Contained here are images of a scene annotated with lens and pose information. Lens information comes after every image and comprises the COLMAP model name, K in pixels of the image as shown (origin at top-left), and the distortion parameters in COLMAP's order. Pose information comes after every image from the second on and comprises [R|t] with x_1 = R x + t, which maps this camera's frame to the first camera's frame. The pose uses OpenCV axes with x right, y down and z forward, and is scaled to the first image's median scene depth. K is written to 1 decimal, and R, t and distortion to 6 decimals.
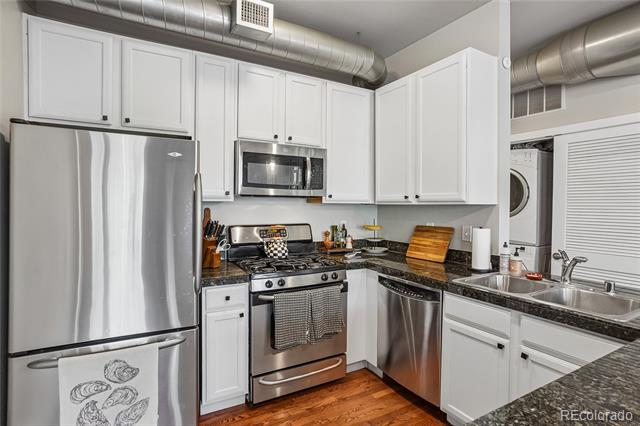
lens RADIAL K [[323.0, 0, 316.1], [0, 323.0, 210.8], [0, 0, 1]] dist [-0.049924, 0.024515]
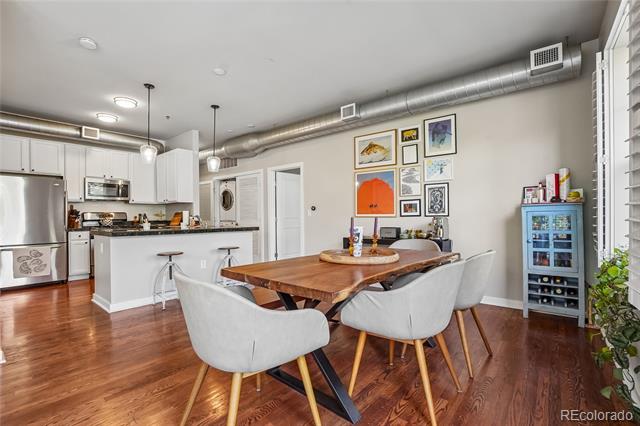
lens RADIAL K [[290.6, 0, 317.8], [0, 290.6, 217.5], [0, 0, 1]] dist [-0.049999, 0.017167]
pose [[0.934553, -0.017875, 0.355374, 0.656475], [0.023261, 0.999670, -0.010888, 0.158721], [-0.355062, 0.018442, 0.934661, -1.693096]]
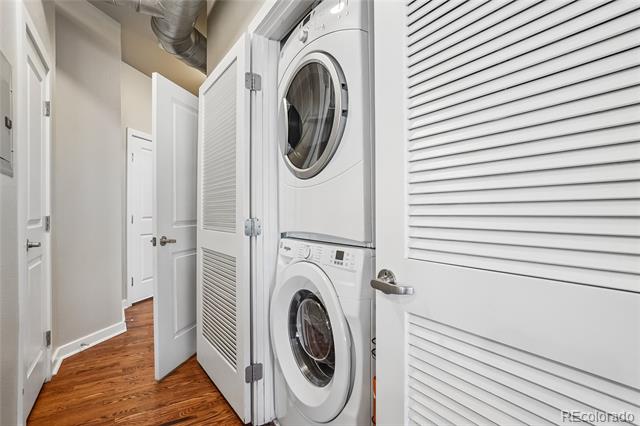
lens RADIAL K [[323.0, 0, 316.1], [0, 323.0, 210.8], [0, 0, 1]] dist [-0.049924, 0.024515]
pose [[0.999308, -0.013265, 0.034741, 0.833750], [0.014214, 0.999529, -0.027201, 0.105045], [-0.034363, 0.027676, 0.999026, 0.860106]]
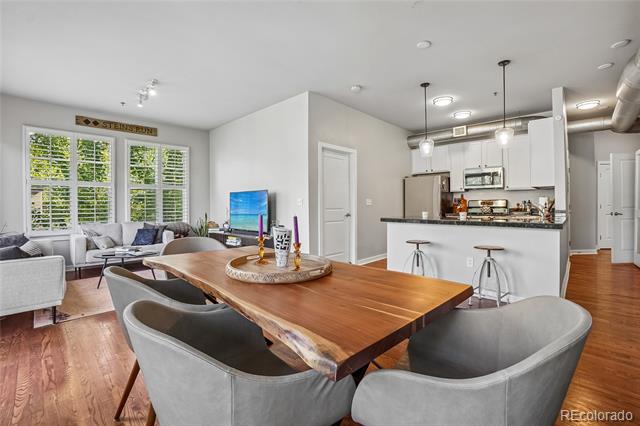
lens RADIAL K [[280.6, 0, 315.8], [0, 280.6, 203.8], [0, 0, 1]] dist [-0.022670, 0.000177]
pose [[0.282076, -0.013730, -0.959294, 1.772896], [-0.008830, 0.999818, -0.016906, 0.138252], [0.959351, 0.013239, 0.281903, -0.982607]]
